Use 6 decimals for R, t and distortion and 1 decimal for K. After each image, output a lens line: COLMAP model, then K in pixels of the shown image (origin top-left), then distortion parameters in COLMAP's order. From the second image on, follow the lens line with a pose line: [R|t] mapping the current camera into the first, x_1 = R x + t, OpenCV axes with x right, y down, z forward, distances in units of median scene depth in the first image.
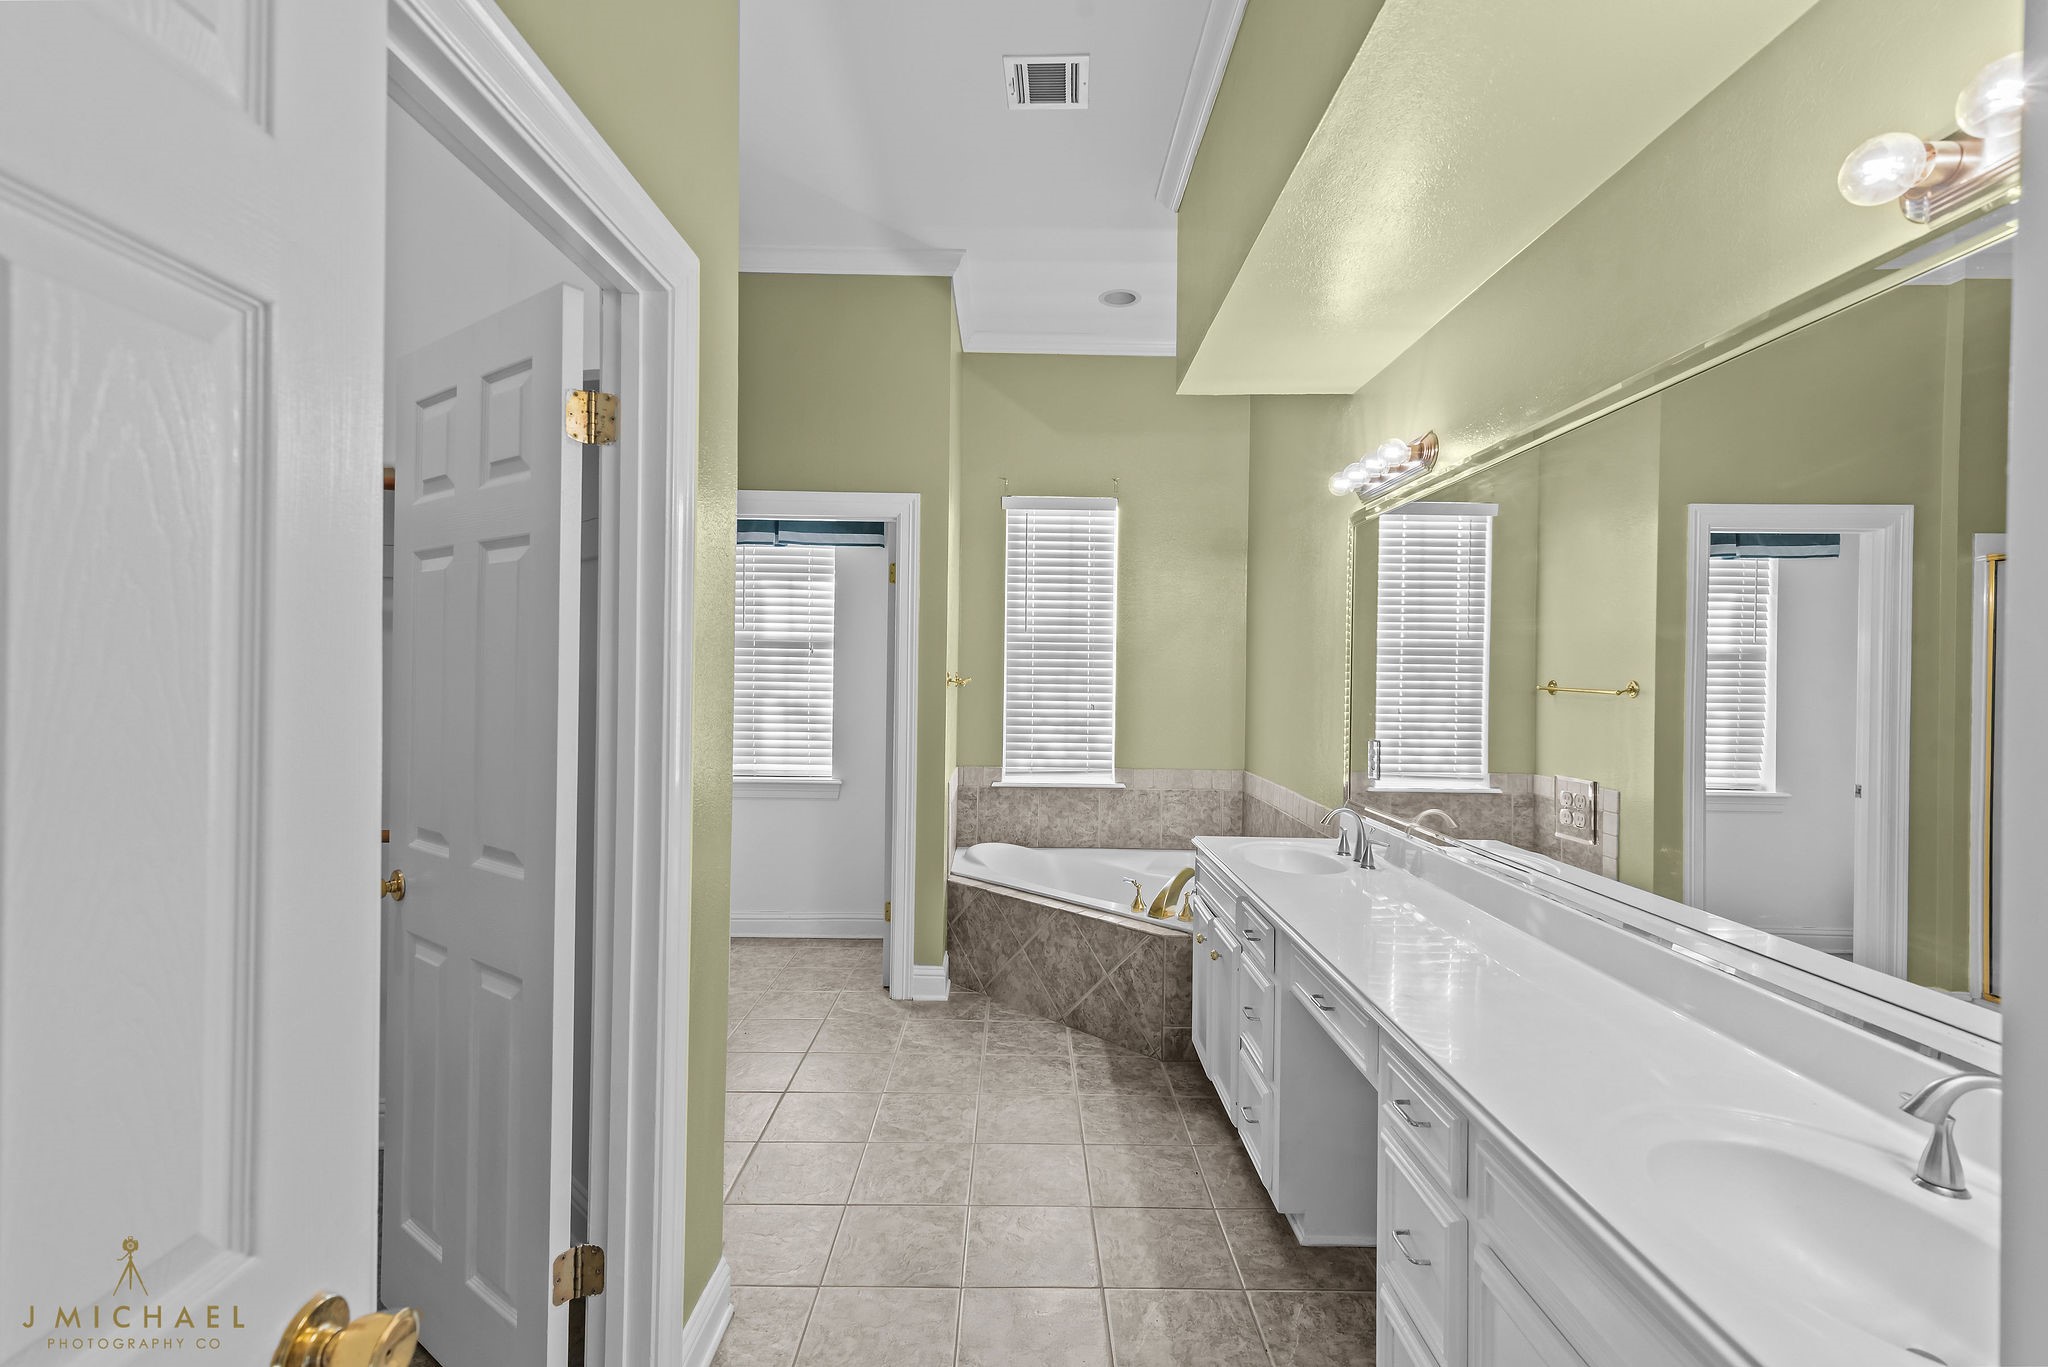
lens RADIAL K [[945.1, 0, 1035.1], [0, 945.1, 679.0], [0, 0, 1]] dist [0.015246, -0.000125]
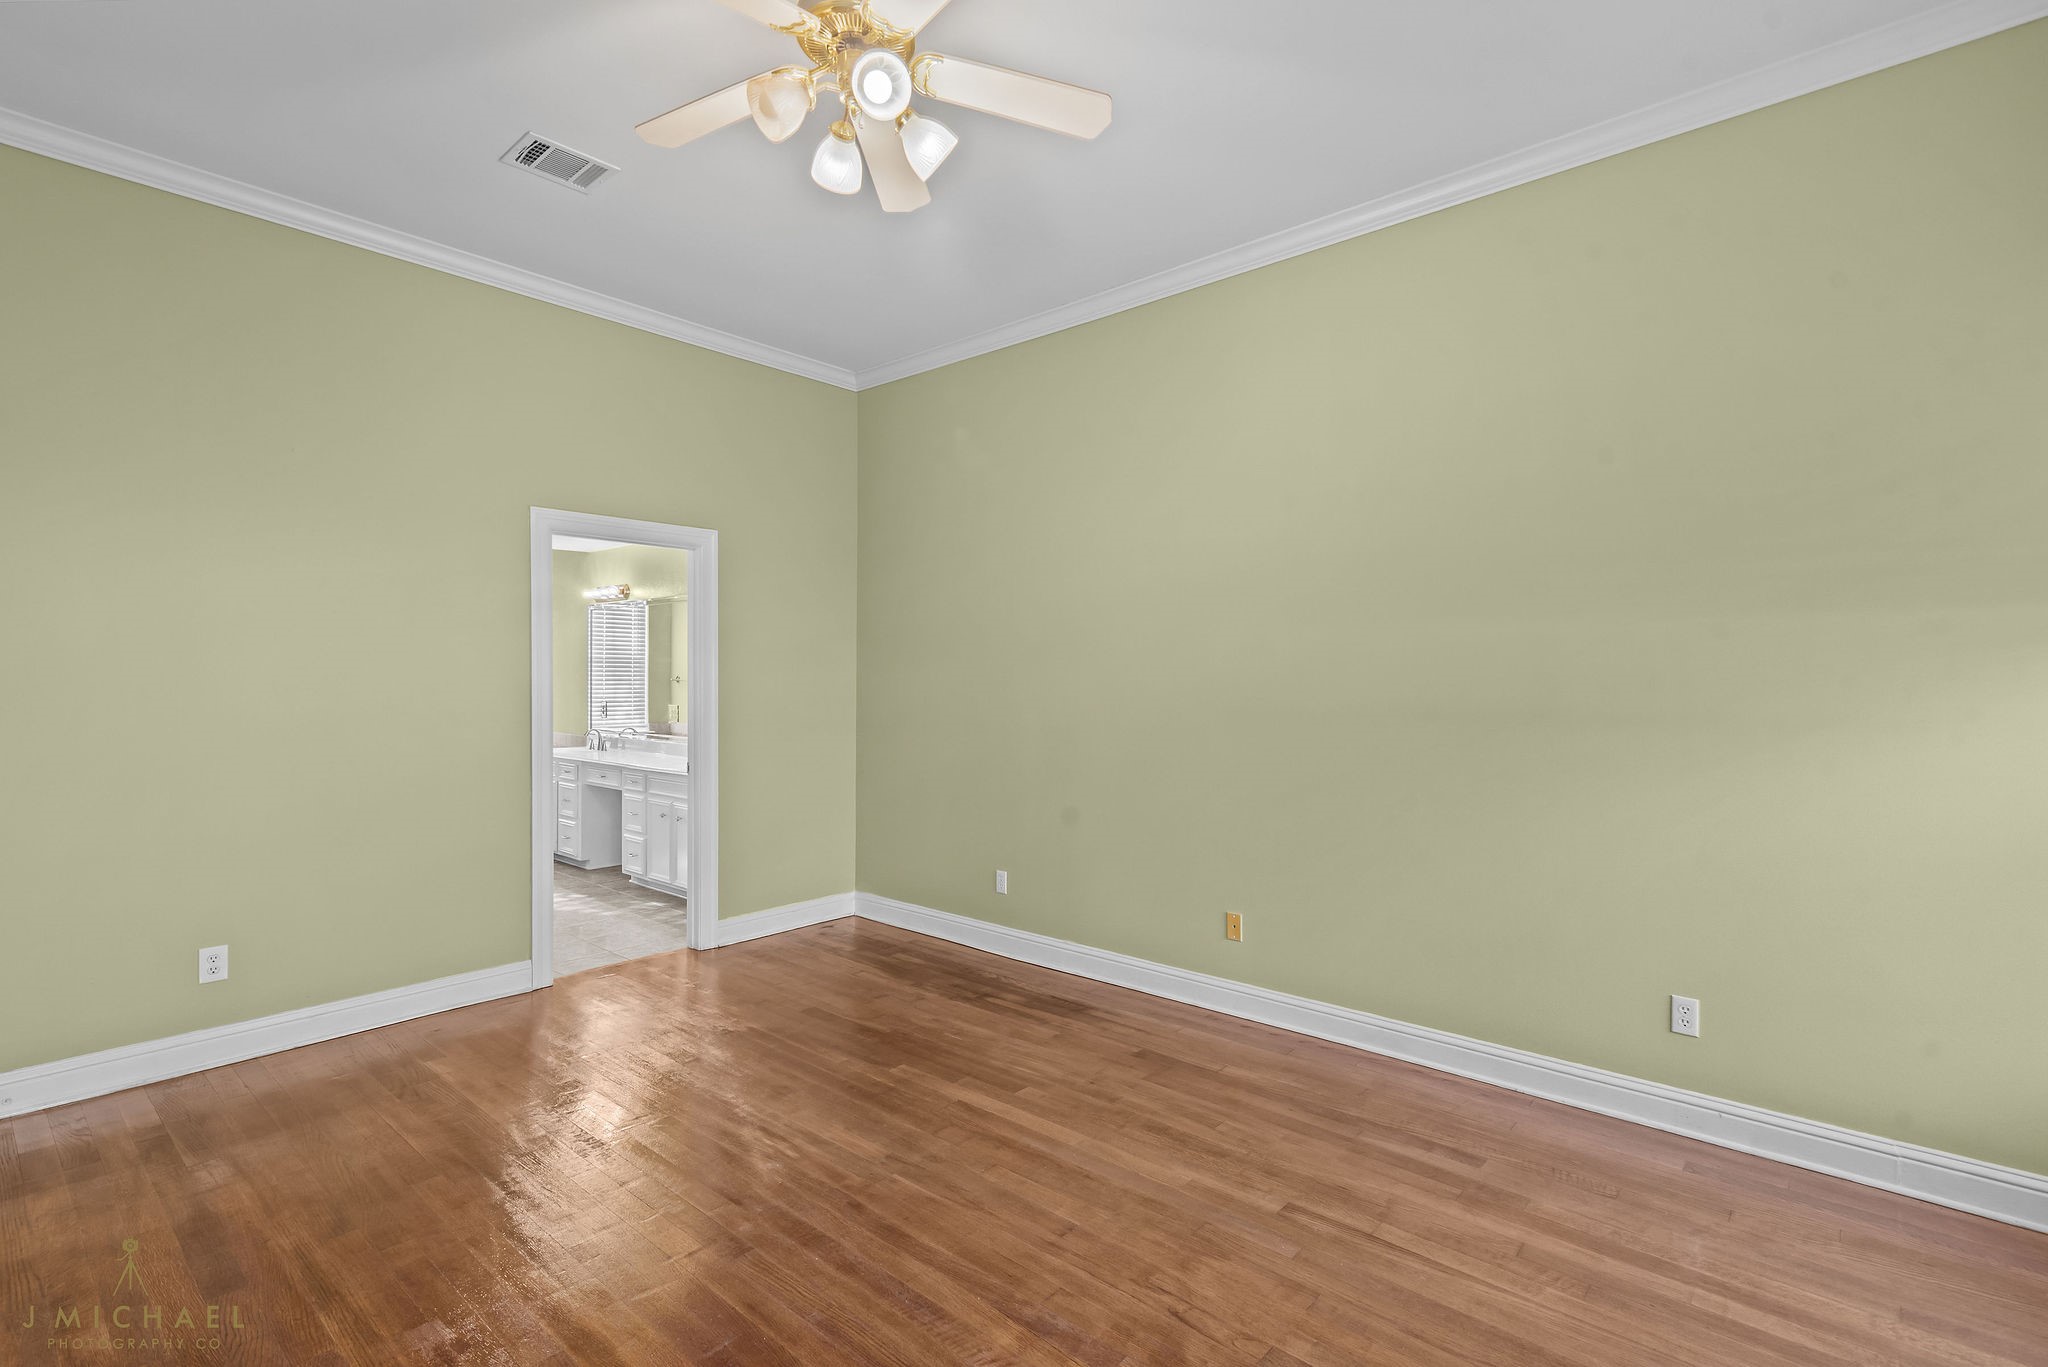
lens RADIAL K [[945.1, 0, 1035.1], [0, 945.1, 679.0], [0, 0, 1]] dist [0.015246, -0.000125]
pose [[0.671095, -0.010850, 0.741292, -0.724548], [0.009363, 0.999937, 0.006159, 0.003115], [-0.741312, 0.002807, 0.671154, -1.502739]]
